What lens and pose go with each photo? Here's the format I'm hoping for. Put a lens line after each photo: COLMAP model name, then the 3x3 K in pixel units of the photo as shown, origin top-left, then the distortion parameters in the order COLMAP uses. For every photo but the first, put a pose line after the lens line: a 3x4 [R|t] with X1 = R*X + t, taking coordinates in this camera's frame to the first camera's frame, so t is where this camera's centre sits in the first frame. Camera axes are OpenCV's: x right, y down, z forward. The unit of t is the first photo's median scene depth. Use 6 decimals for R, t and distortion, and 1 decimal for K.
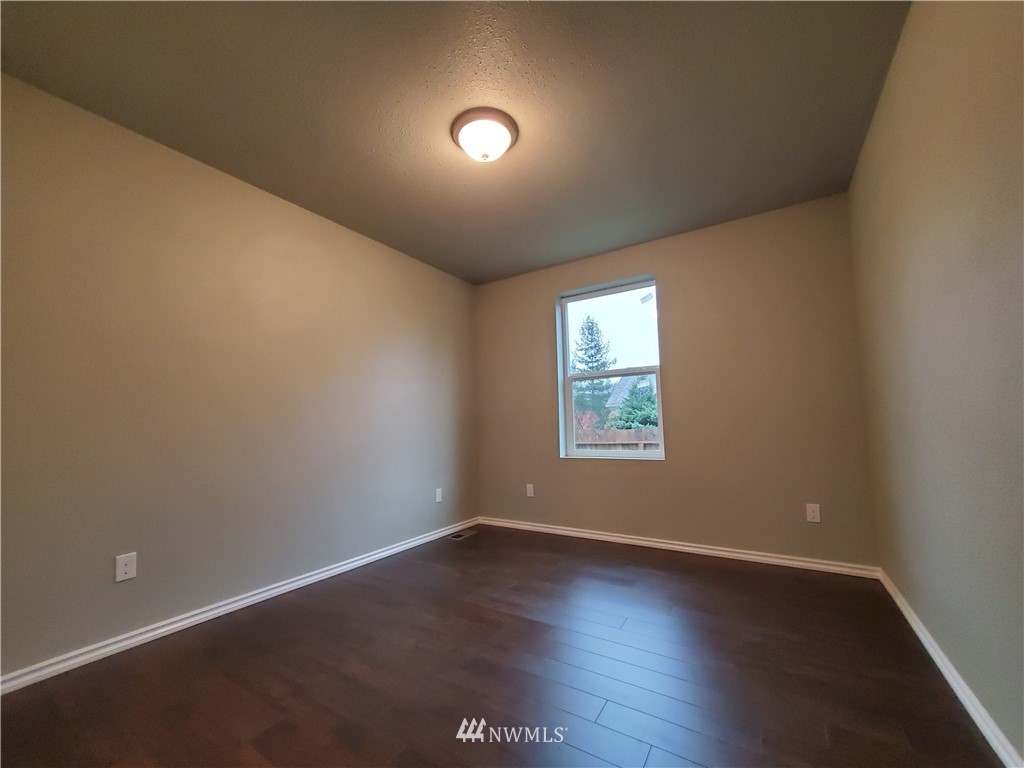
lens RADIAL K [[403.1, 0, 514.0], [0, 403.1, 382.6], [0, 0, 1]] dist [0.000280, -0.000330]
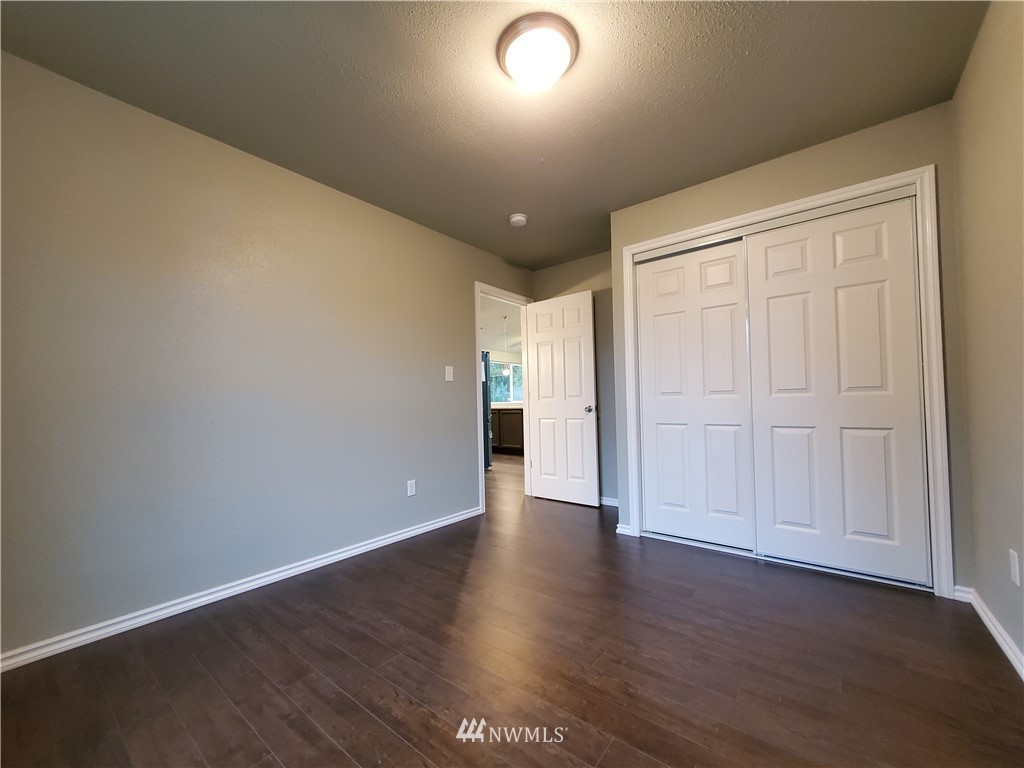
lens RADIAL K [[403.1, 0, 513.7], [0, 403.1, 390.3], [0, 0, 1]] dist [0.000280, -0.000330]
pose [[0.994753, -0.003369, -0.102253, 0.106264], [0.010231, 0.997723, 0.066664, 0.014038], [0.101796, -0.067361, 0.992522, 0.163816]]
